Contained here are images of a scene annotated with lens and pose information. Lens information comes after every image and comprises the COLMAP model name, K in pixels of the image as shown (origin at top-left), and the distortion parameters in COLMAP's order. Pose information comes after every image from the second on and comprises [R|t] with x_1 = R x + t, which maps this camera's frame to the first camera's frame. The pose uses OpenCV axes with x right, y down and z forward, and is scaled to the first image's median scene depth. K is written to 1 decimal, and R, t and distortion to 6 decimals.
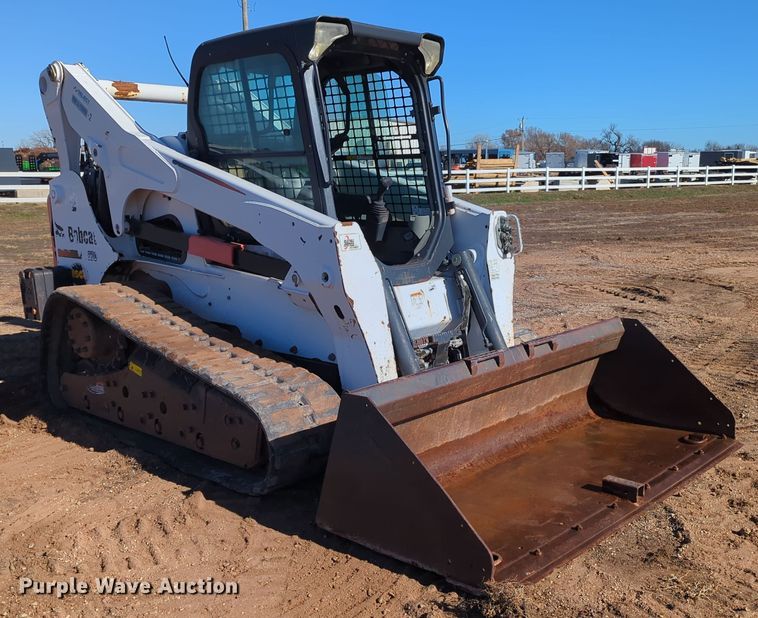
lens RADIAL K [[825.0, 0, 405.5], [0, 825.0, 333.2], [0, 0, 1]] dist [0.042577, -0.020903]
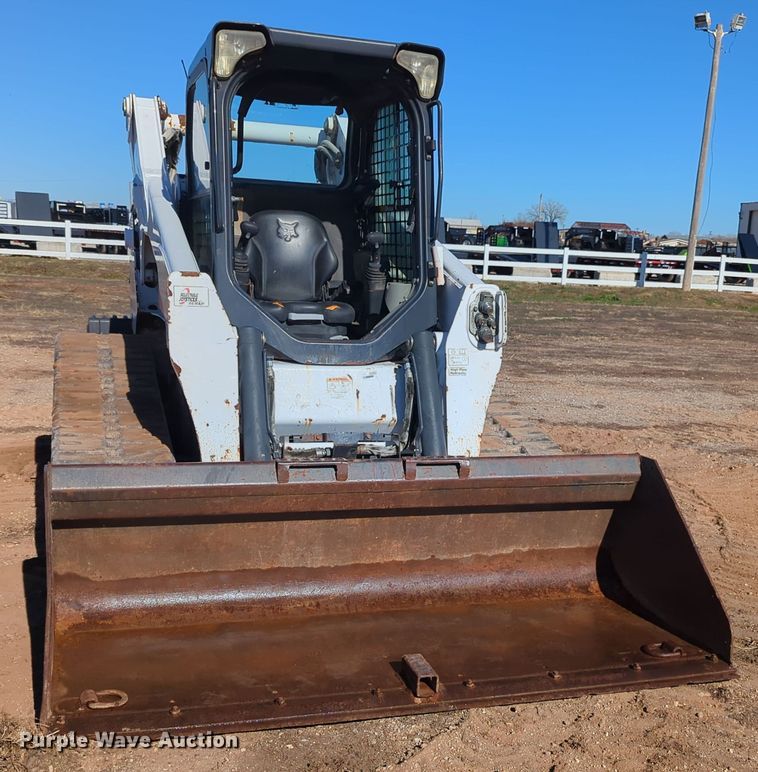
lens RADIAL K [[1015.8, 0, 421.1], [0, 1015.8, 440.3], [0, 0, 1]] dist [0.076113, -0.076072]
pose [[0.871687, 0.145296, -0.468028, 0.511697], [-0.152966, 0.987991, 0.021820, -0.022286], [0.465578, 0.052572, 0.883444, 0.182974]]
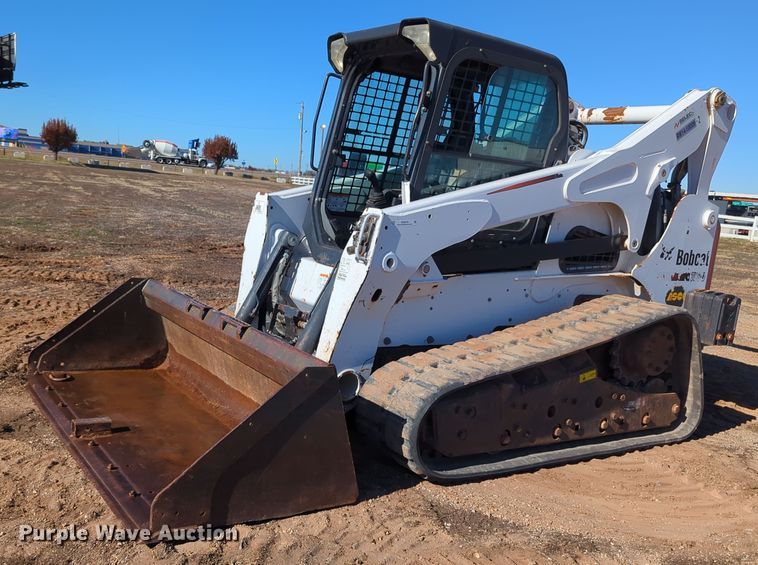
lens RADIAL K [[744.6, 0, 356.2], [0, 744.6, 307.3], [0, 0, 1]] dist [0.012777, 0.015278]
pose [[-0.240750, 0.149130, -0.959062, 0.878701], [-0.277205, 0.936402, 0.215192, -0.214340], [0.930160, 0.317664, -0.184099, 1.166203]]
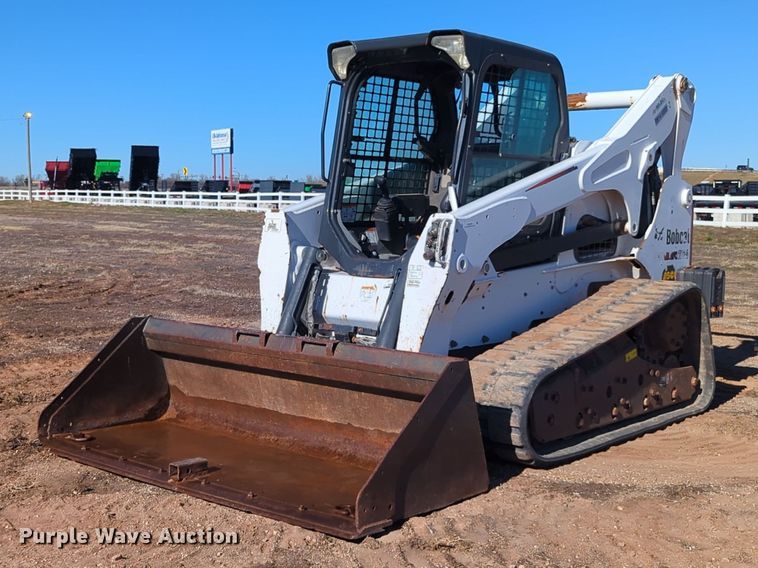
lens RADIAL K [[1037.0, 0, 379.0], [0, 1037.0, 284.0], [0, 0, 1]] dist [0.019019, -0.044161]
pose [[0.041302, 0.095828, -0.994541, 1.228462], [-0.204662, 0.975095, 0.085455, -0.156303], [0.977961, 0.200015, 0.059886, 0.888824]]
